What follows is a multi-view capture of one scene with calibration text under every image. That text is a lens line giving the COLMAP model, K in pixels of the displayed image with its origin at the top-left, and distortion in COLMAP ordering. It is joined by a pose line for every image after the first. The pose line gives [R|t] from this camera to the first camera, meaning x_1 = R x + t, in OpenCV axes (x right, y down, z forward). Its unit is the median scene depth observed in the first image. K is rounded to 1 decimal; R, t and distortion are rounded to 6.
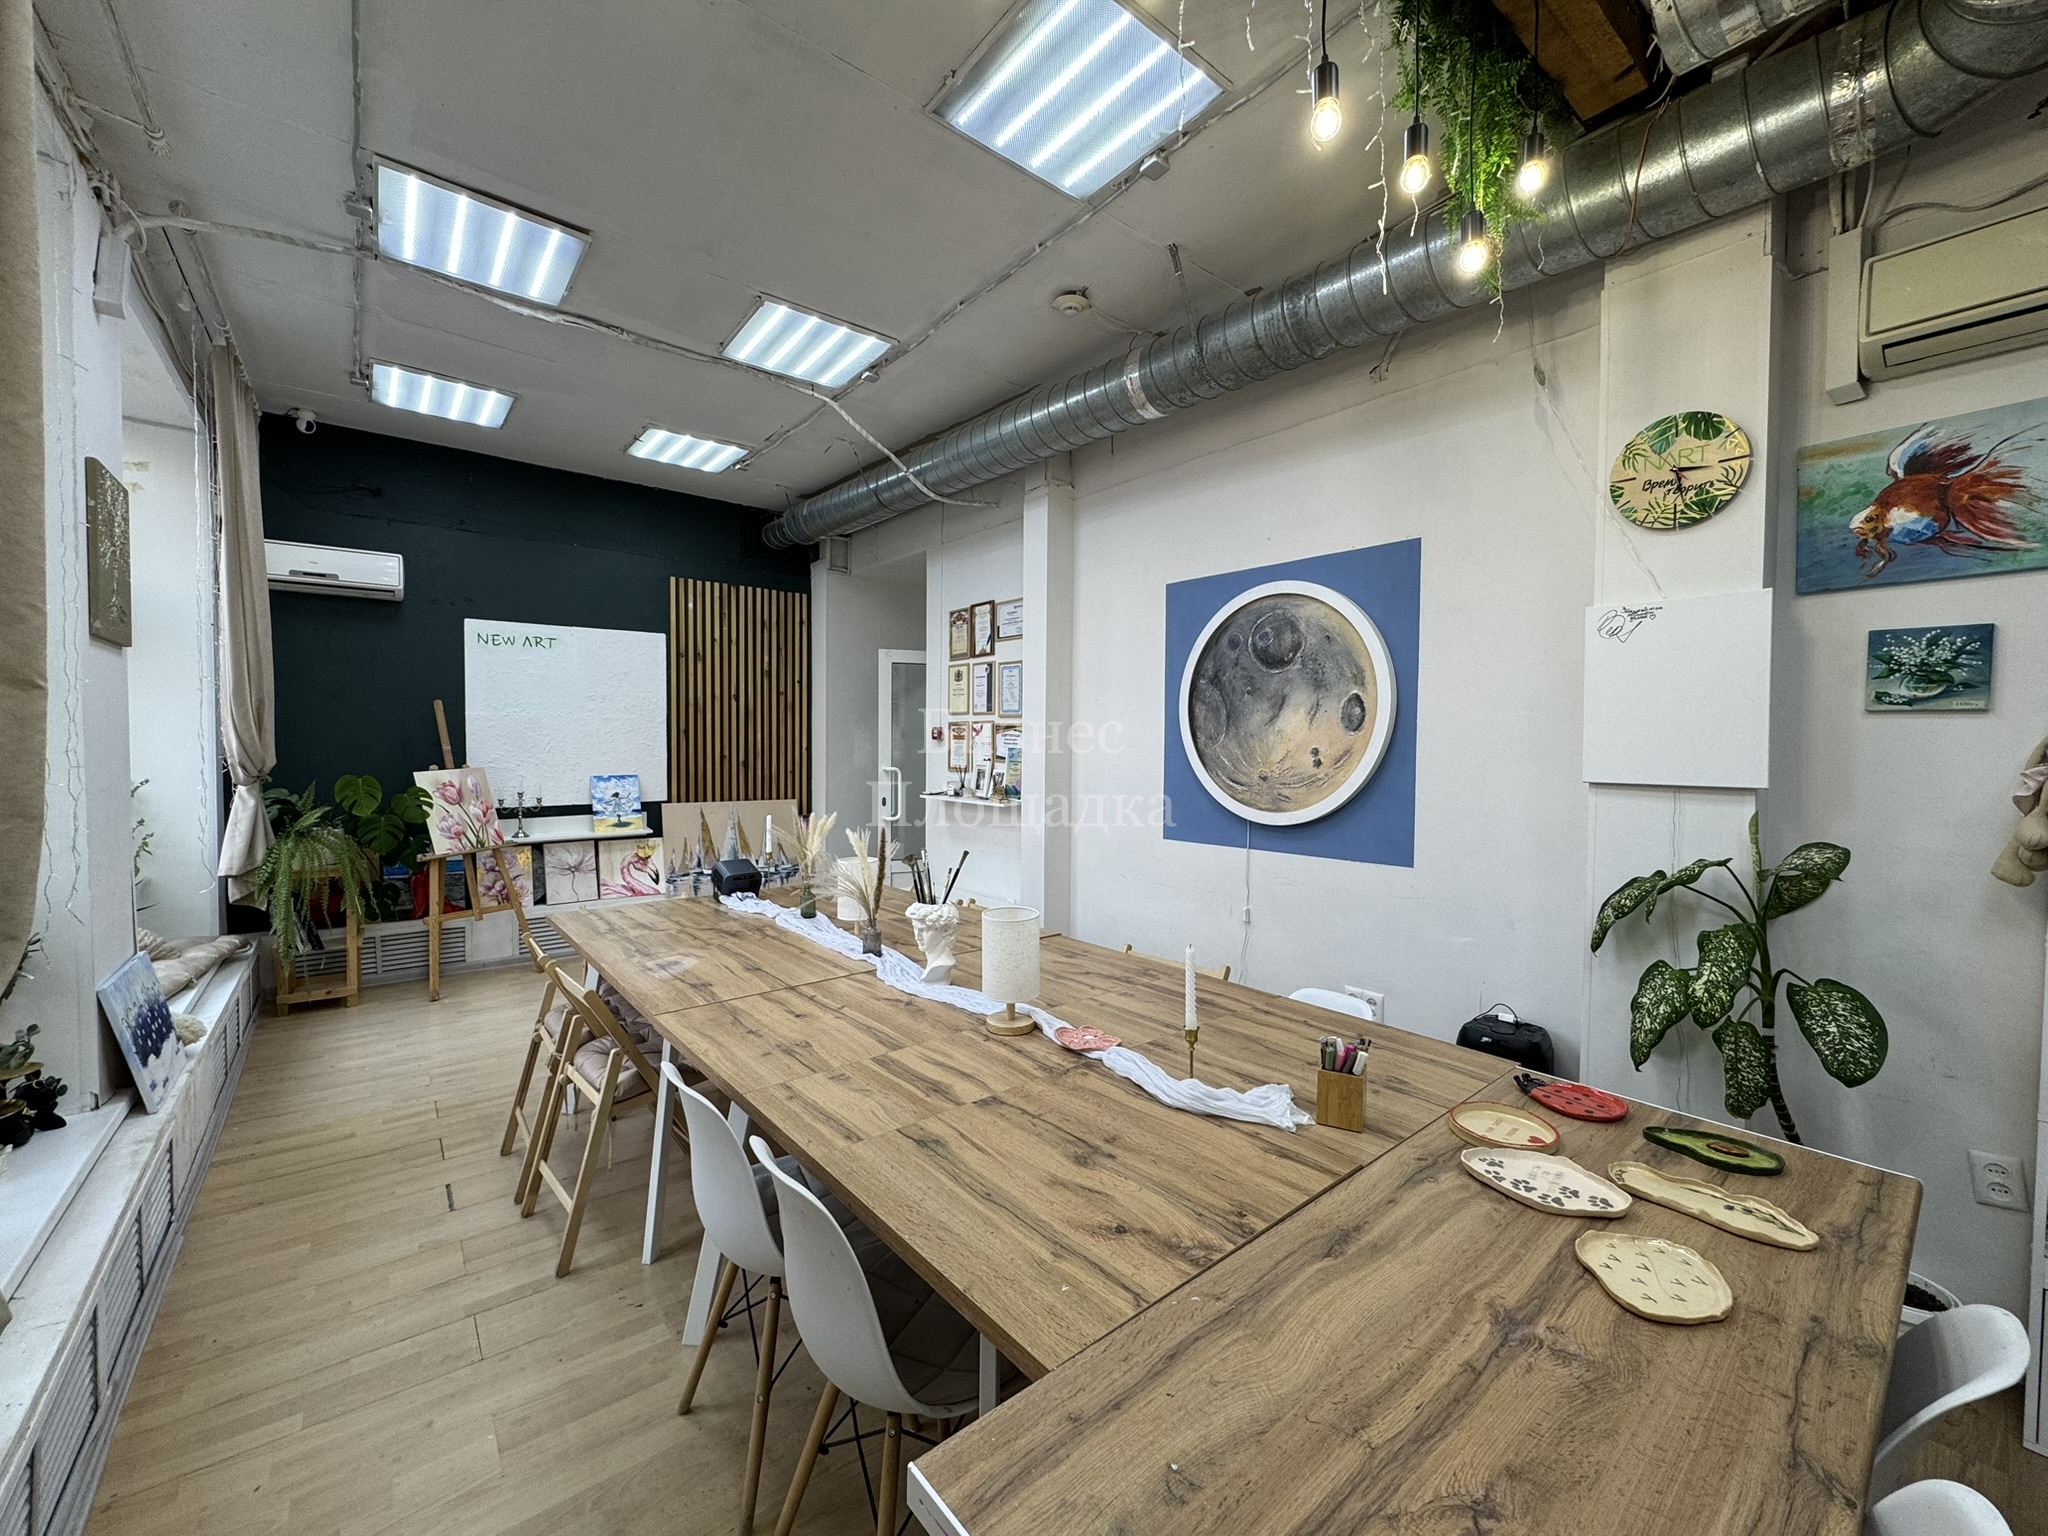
lens RADIAL K [[815.5, 0, 1026.8], [0, 815.5, 774.4], [0, 0, 1]] dist [-0.002976, 0.000397]
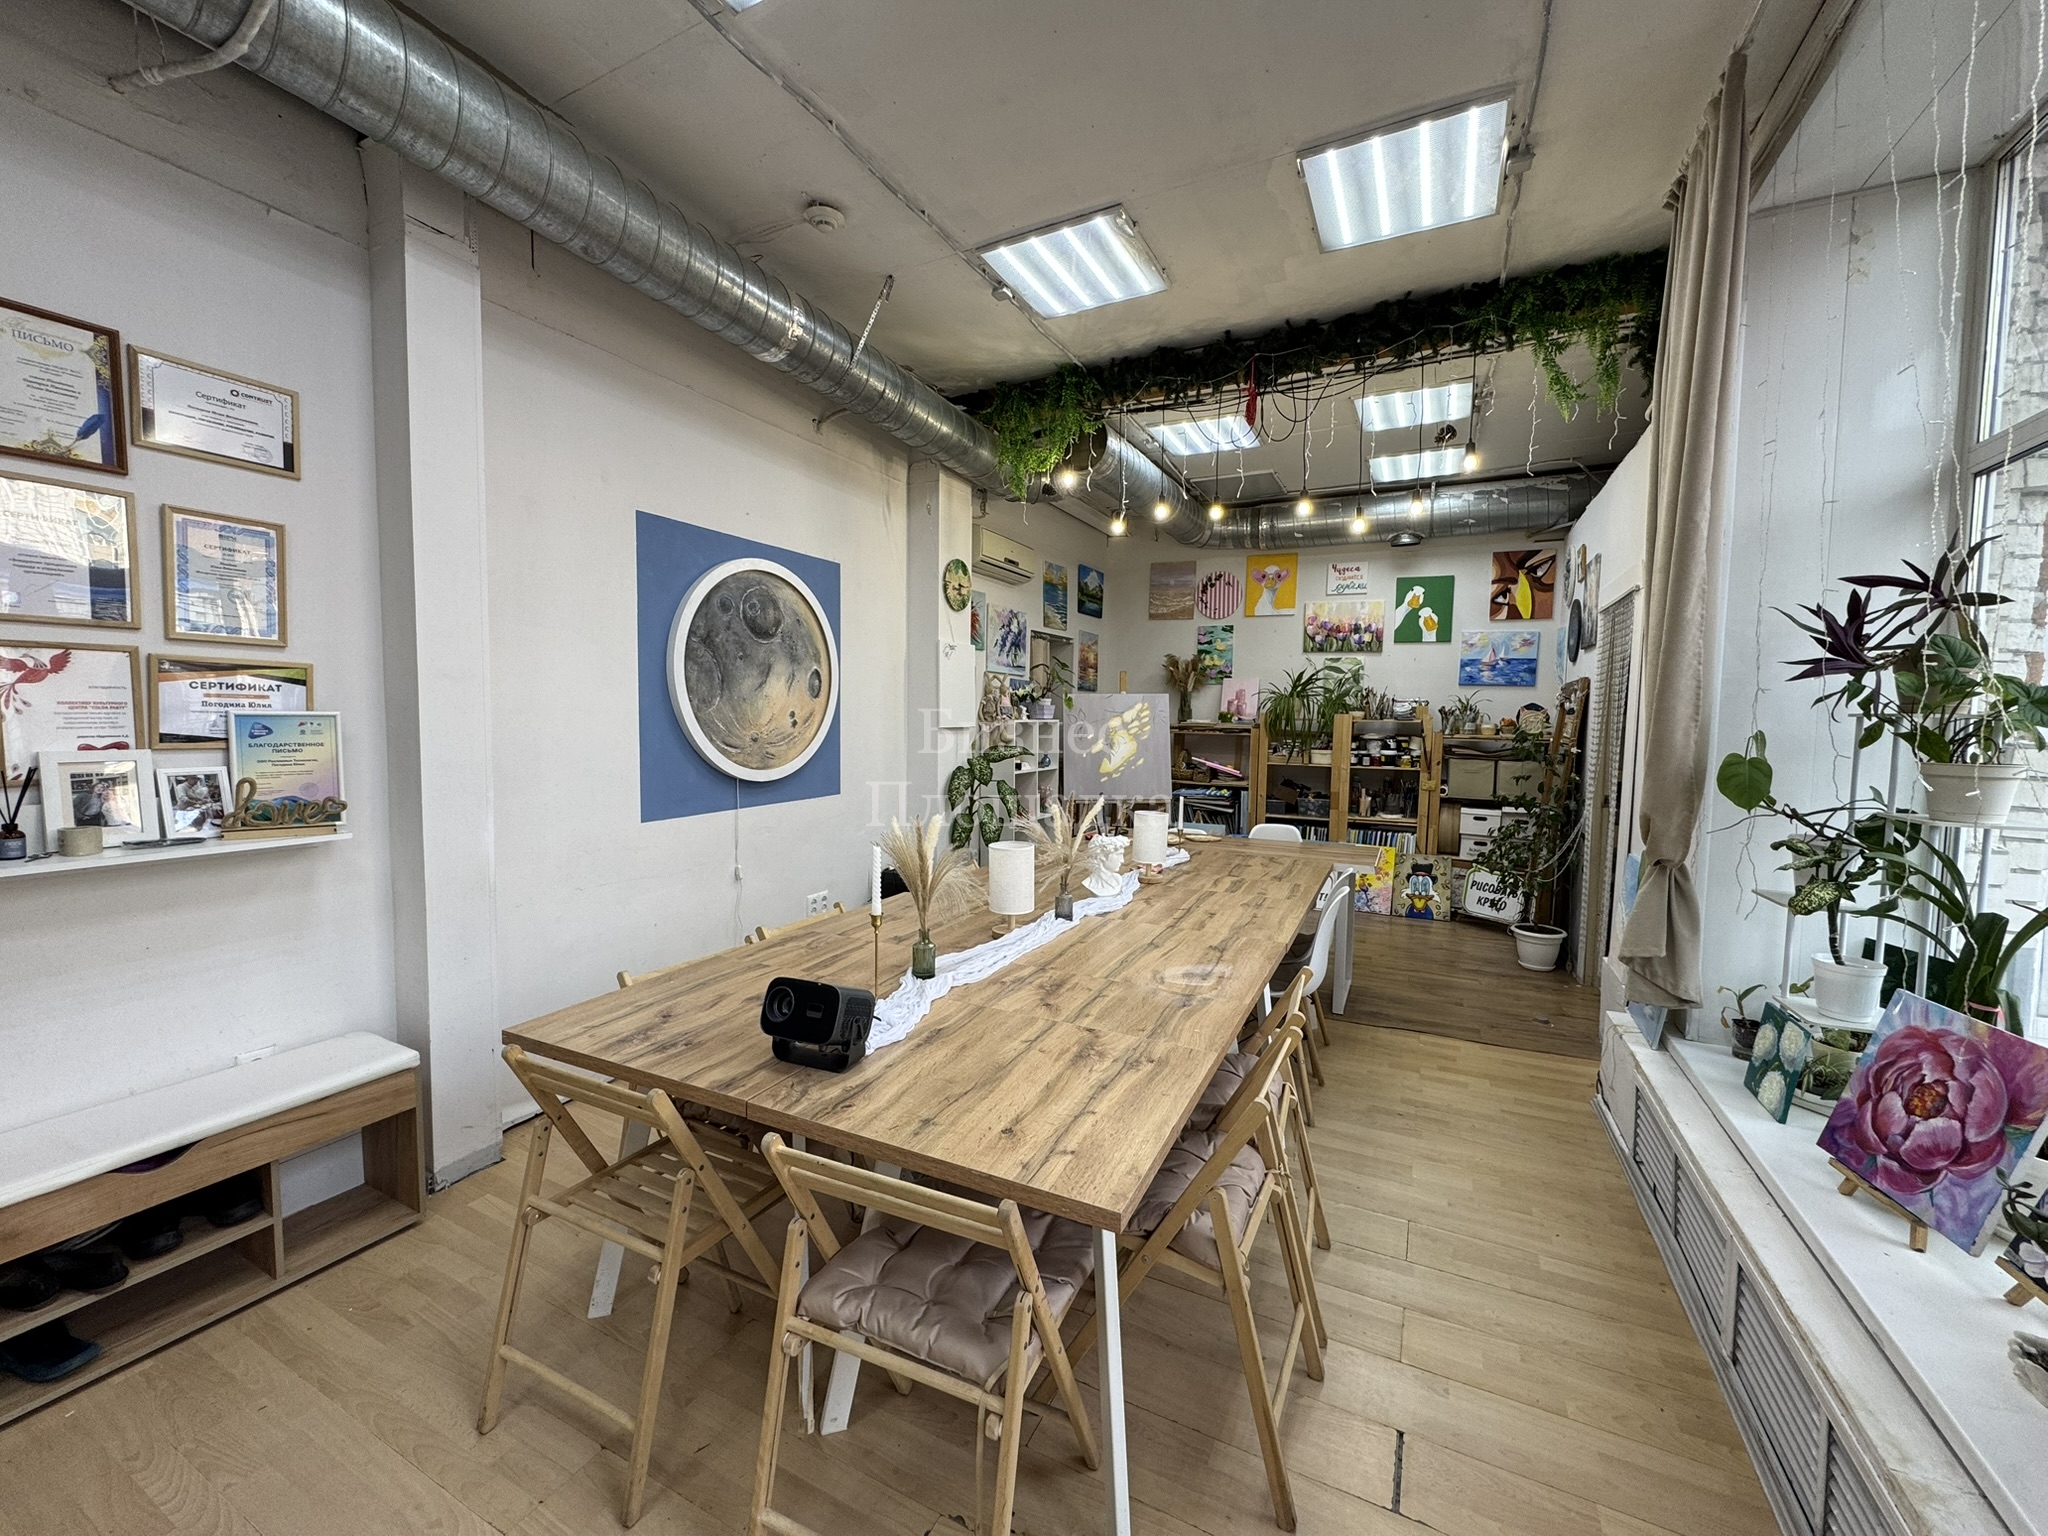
lens RADIAL K [[815.5, 0, 1025.4], [0, 815.5, 771.9], [0, 0, 1]] dist [-0.002976, 0.000397]
pose [[-0.408811, -0.078570, 0.909231, -0.864601], [0.021766, 0.995164, 0.095782, -0.049723], [-0.912360, 0.058947, -0.405124, 1.148827]]
